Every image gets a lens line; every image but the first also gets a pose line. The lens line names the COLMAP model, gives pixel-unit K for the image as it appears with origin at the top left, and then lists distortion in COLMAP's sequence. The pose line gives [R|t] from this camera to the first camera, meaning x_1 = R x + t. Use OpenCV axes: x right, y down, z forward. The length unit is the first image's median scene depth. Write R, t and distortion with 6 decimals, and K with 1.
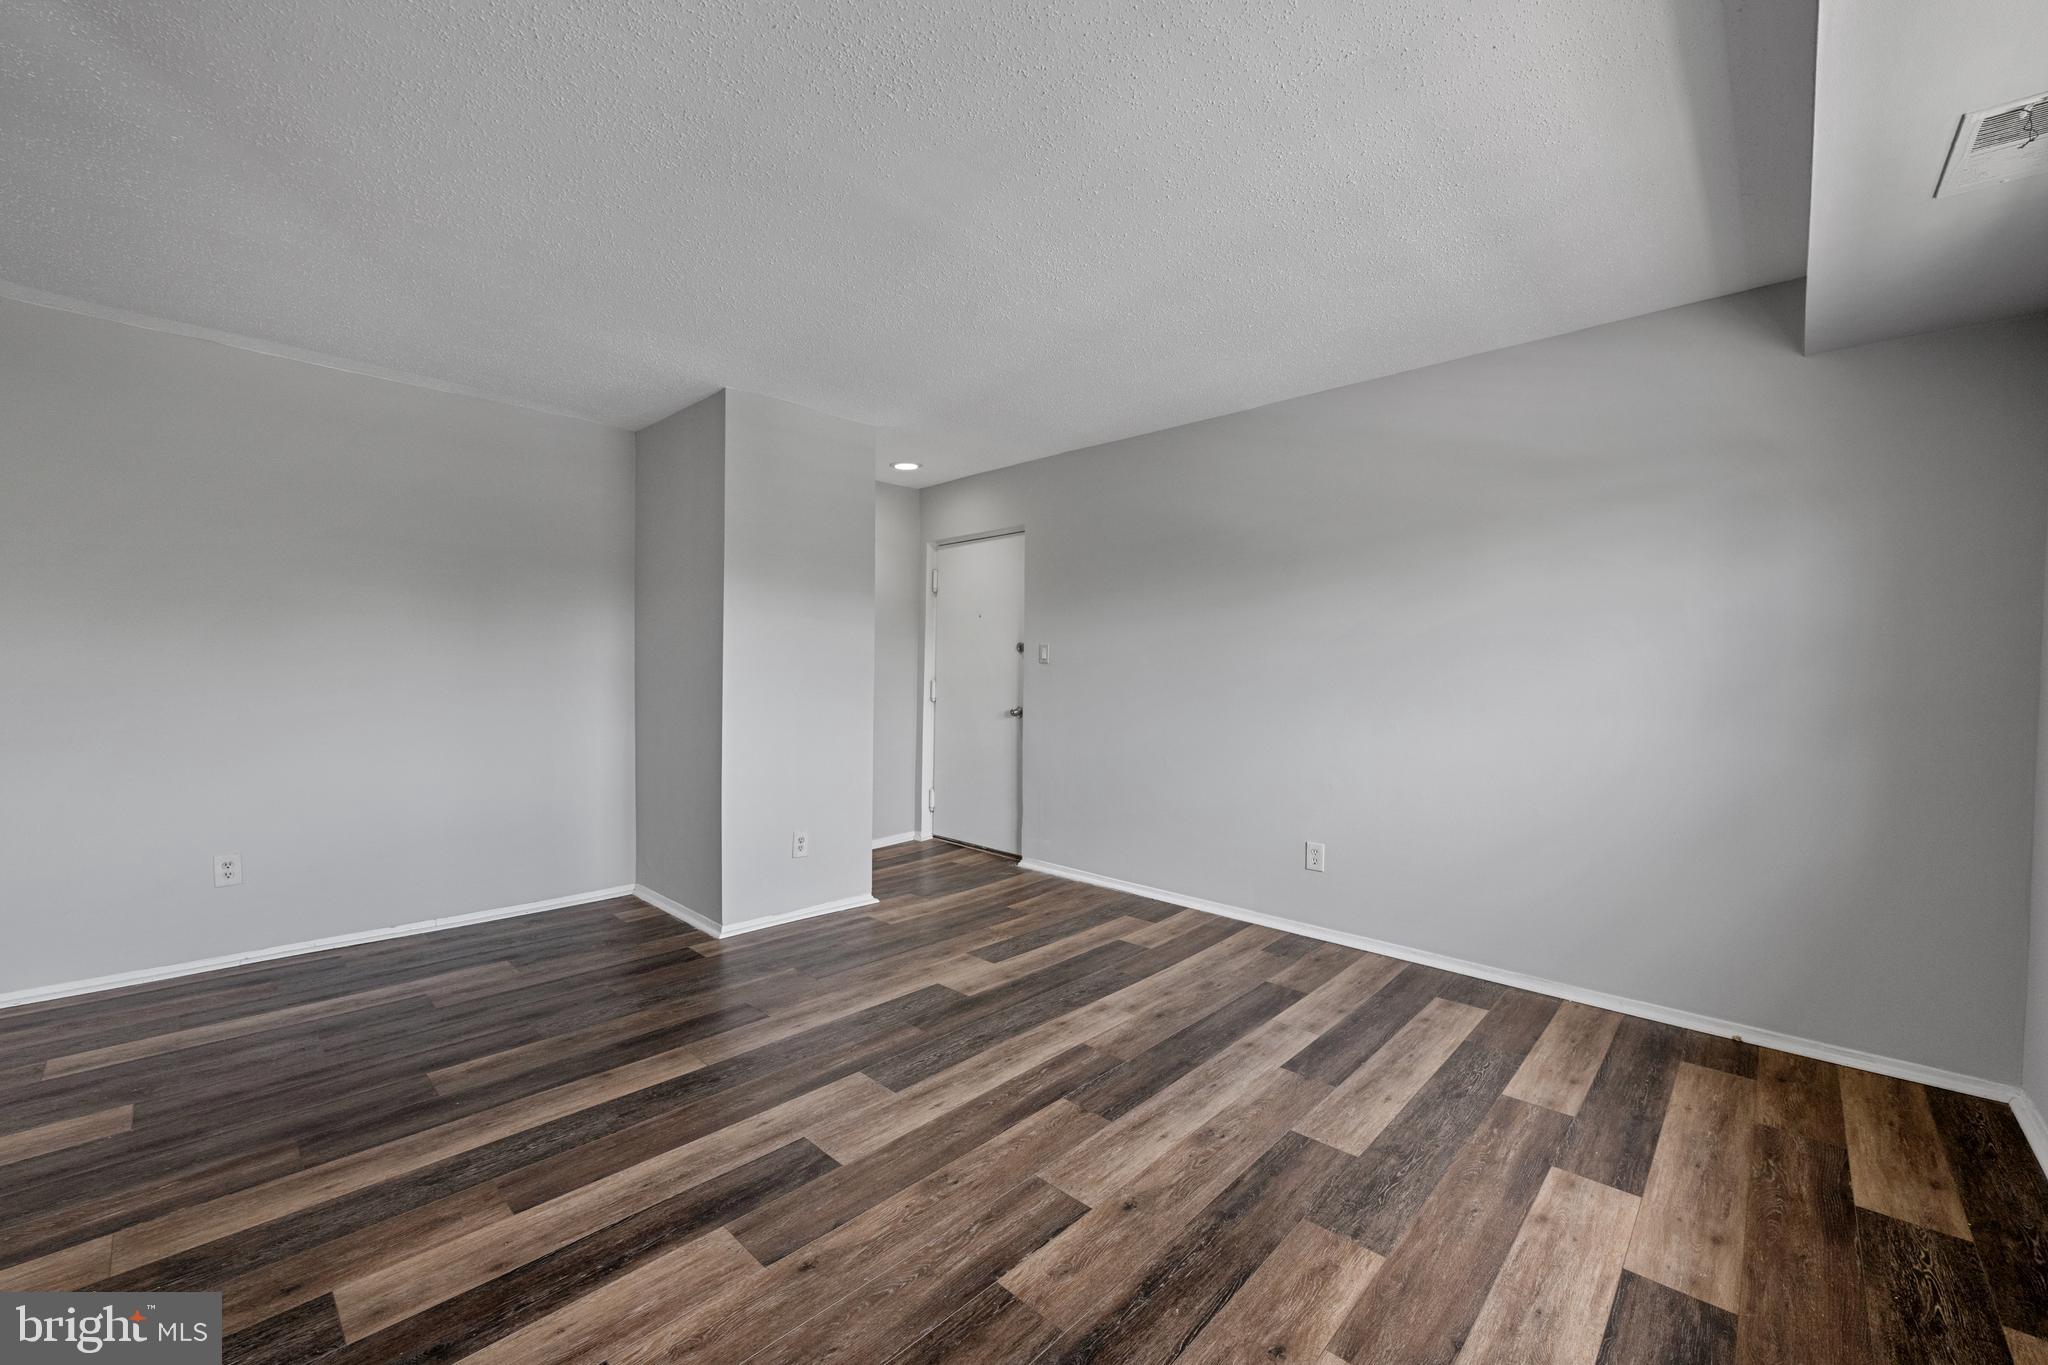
lens RADIAL K [[811.5, 0, 1018.8], [0, 811.5, 687.2], [0, 0, 1]] dist [-0.000541, 0.000268]
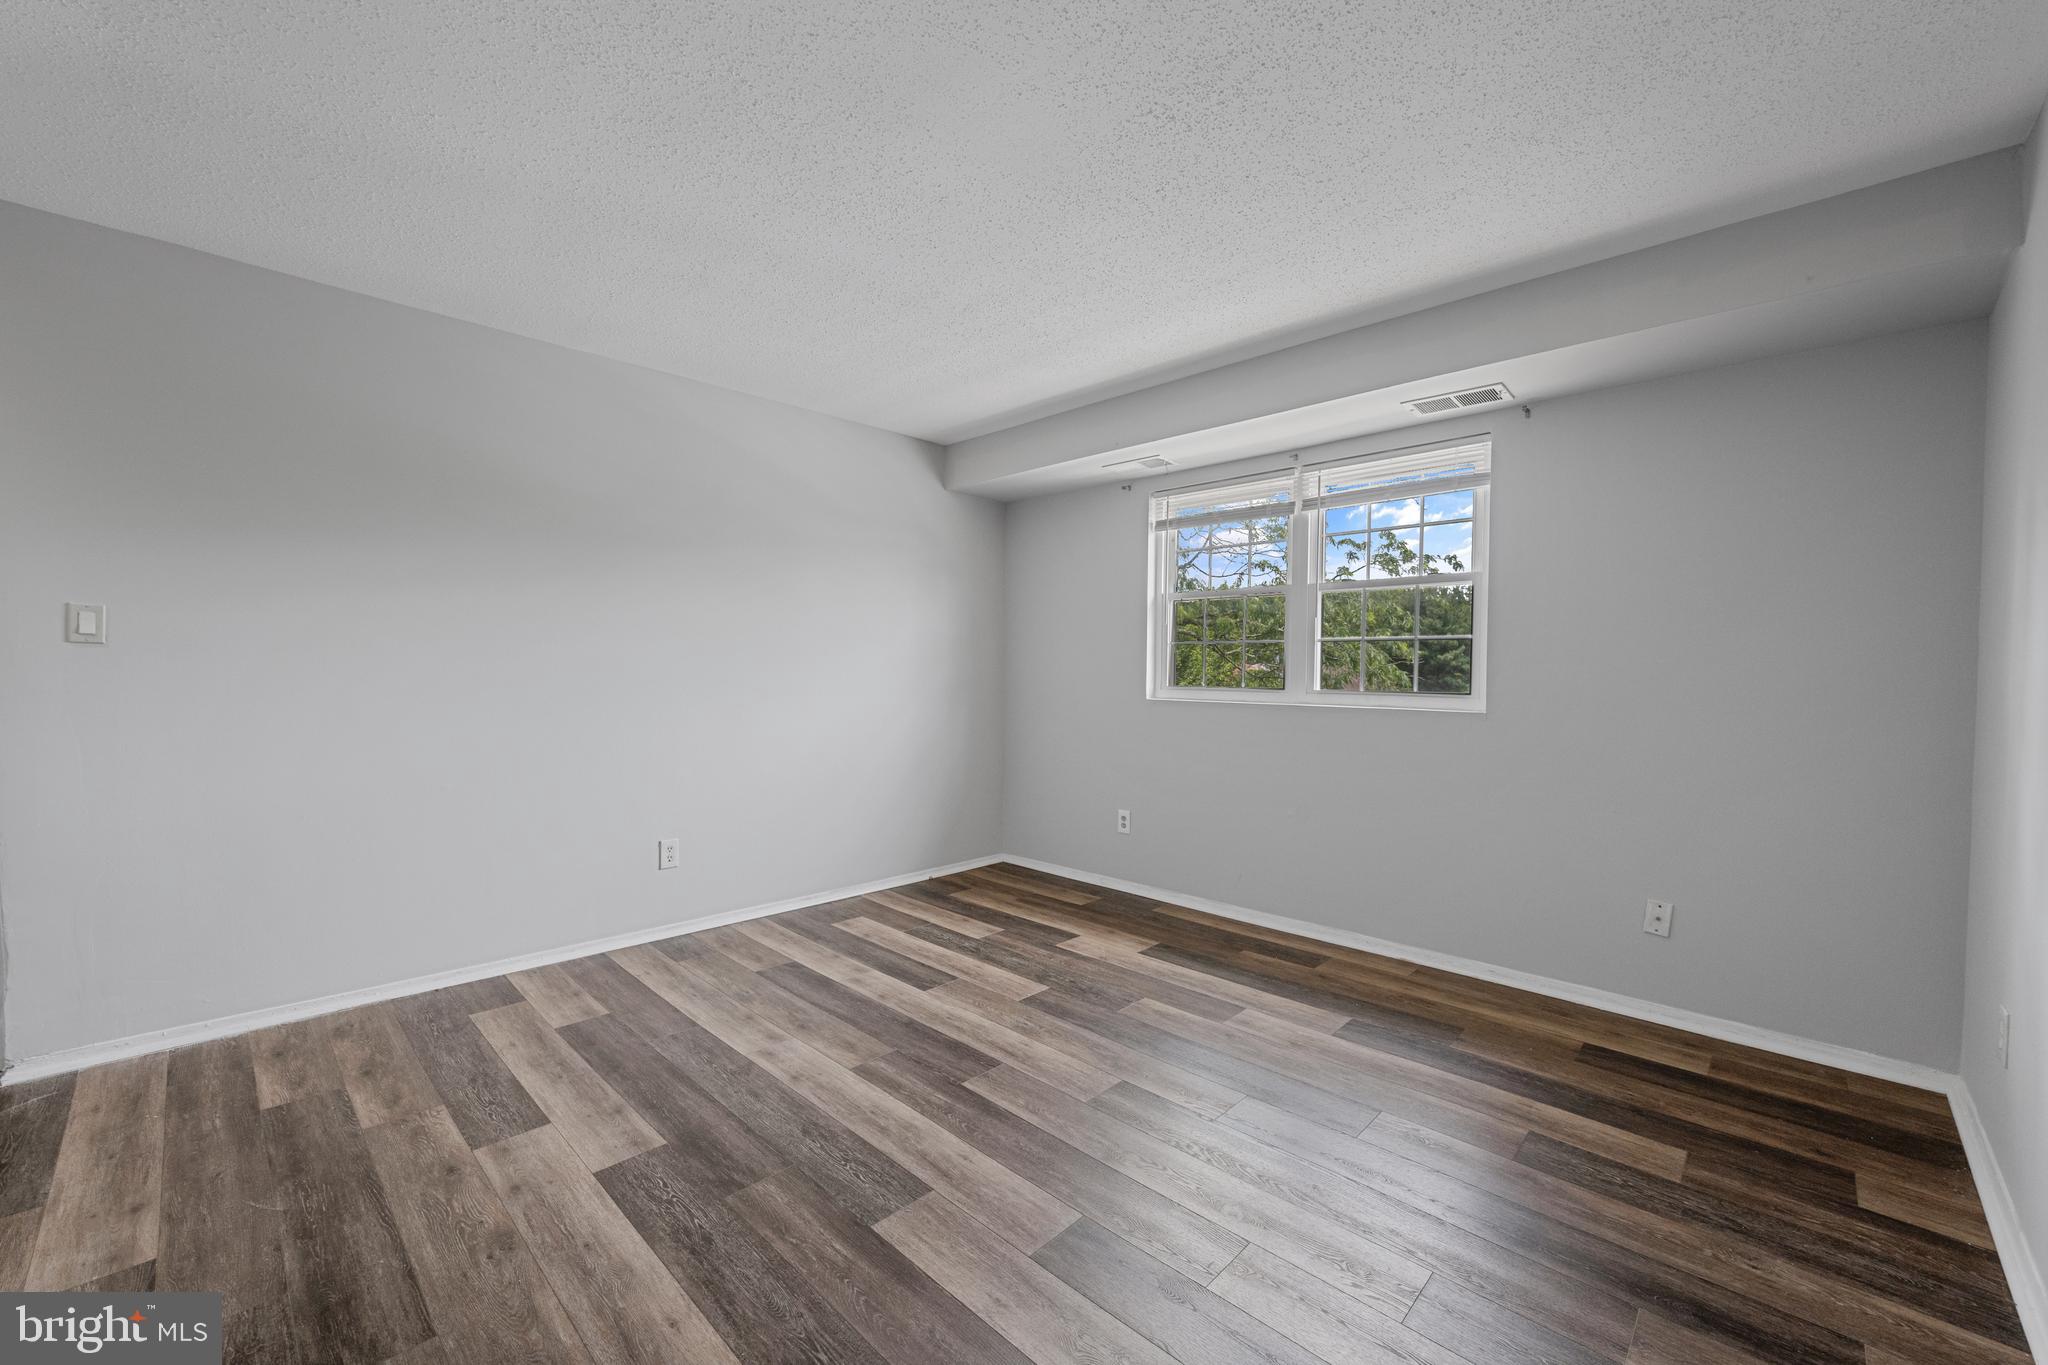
lens RADIAL K [[811.5, 0, 1018.8], [0, 811.5, 687.2], [0, 0, 1]] dist [-0.000541, 0.000268]
pose [[0.012289, -0.029331, 0.999494, -0.839340], [0.009836, 0.999525, 0.029211, -0.020077], [-0.999876, 0.009472, 0.012571, 0.803137]]
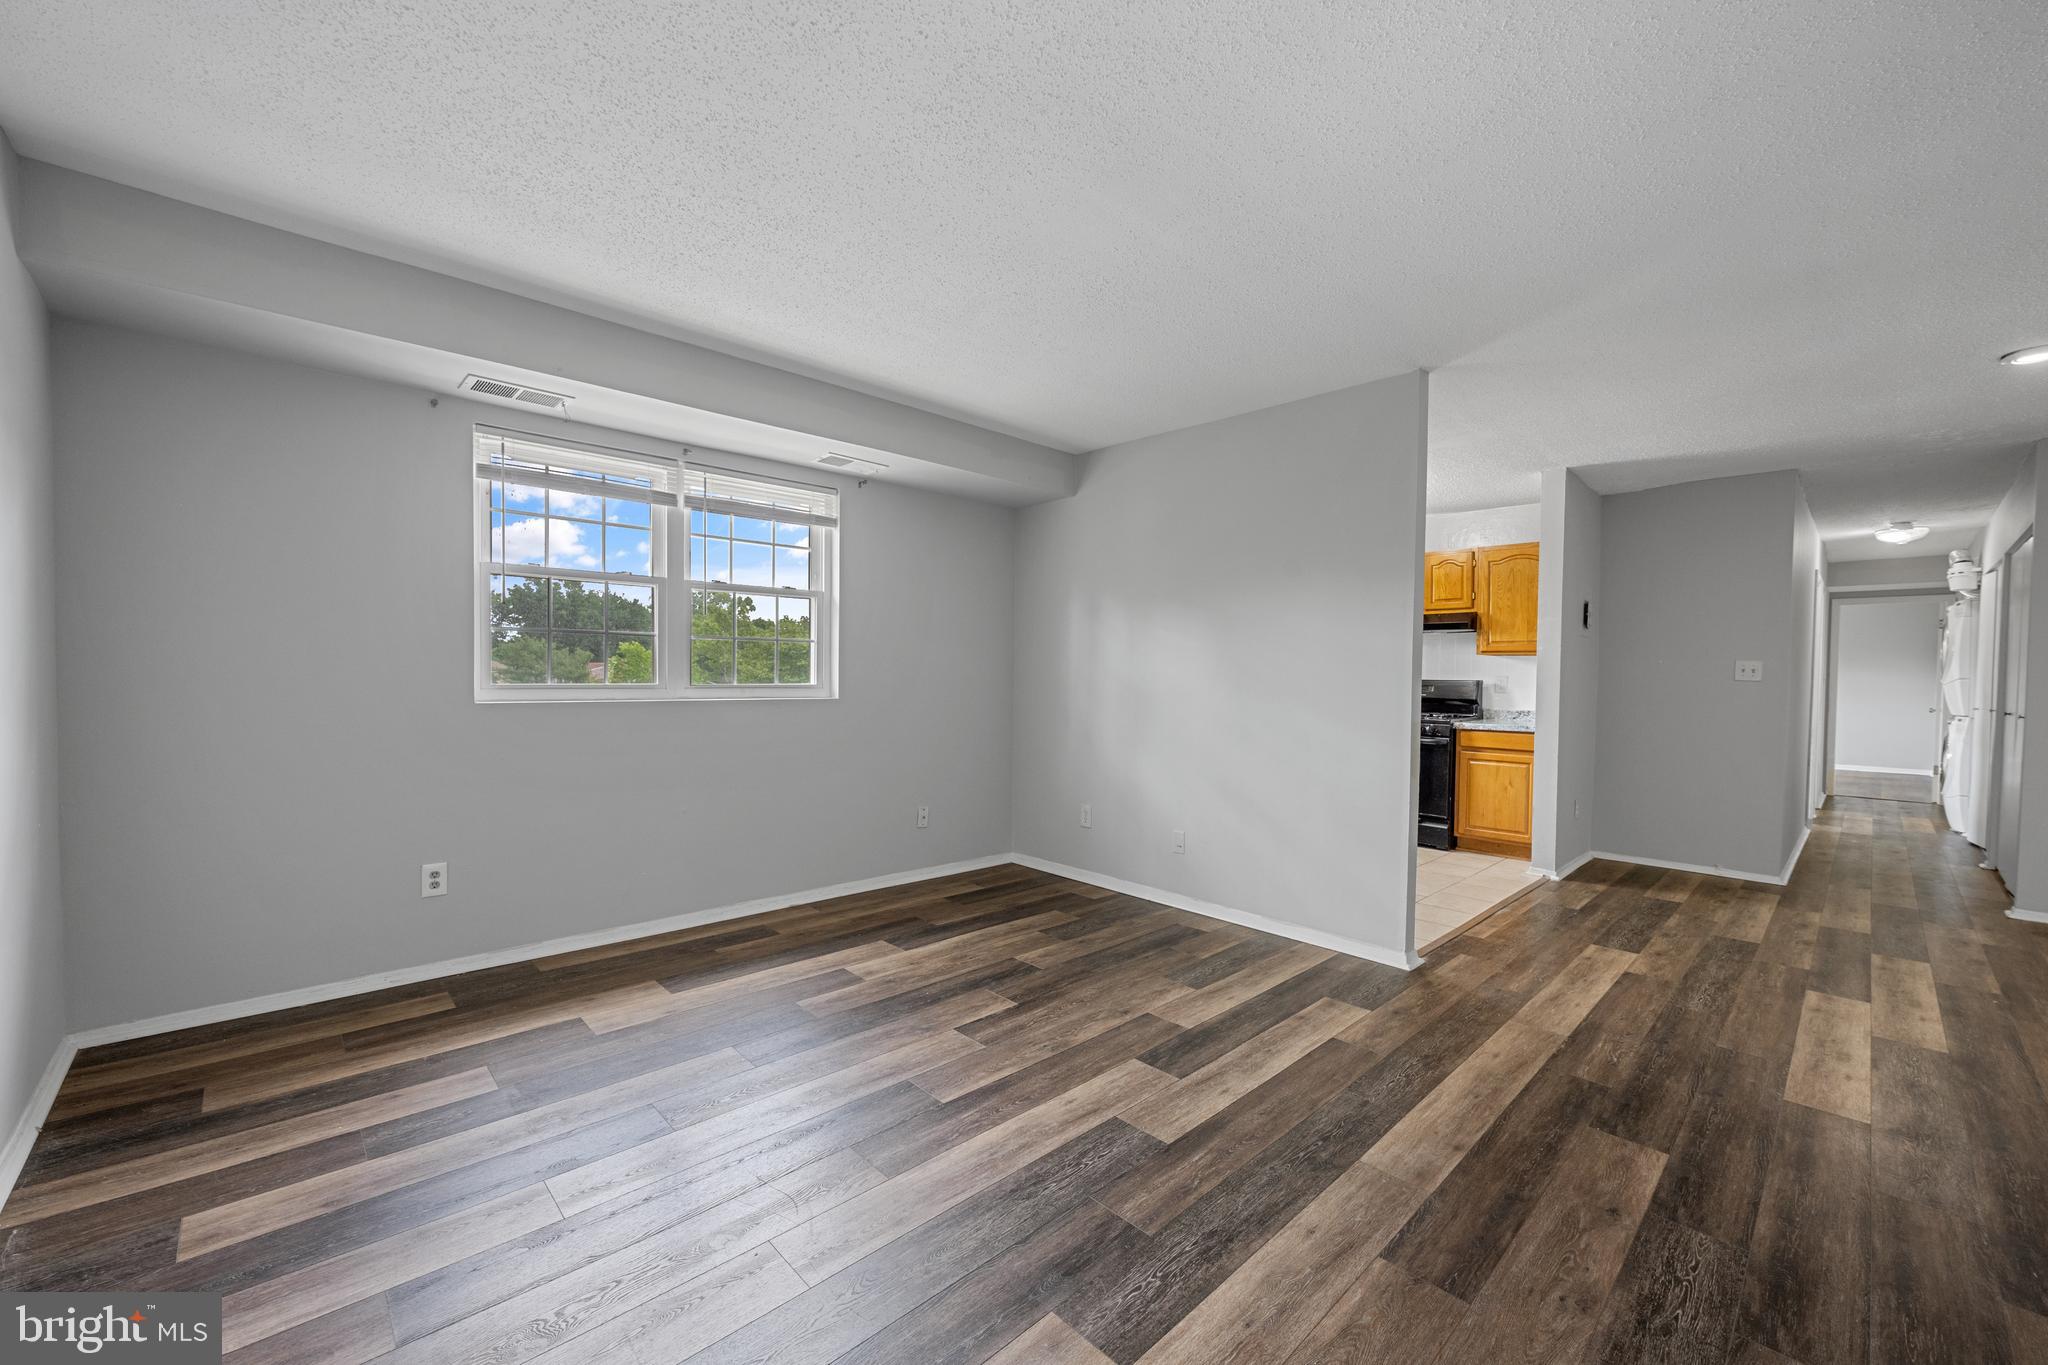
lens RADIAL K [[811.5, 0, 1018.8], [0, 811.5, 687.2], [0, 0, 1]] dist [-0.000541, 0.000268]
pose [[-0.998304, -0.024762, 0.052696, -0.066854], [-0.022748, 0.999000, 0.038486, -0.034417], [-0.053596, 0.037222, -0.997869, 1.729836]]
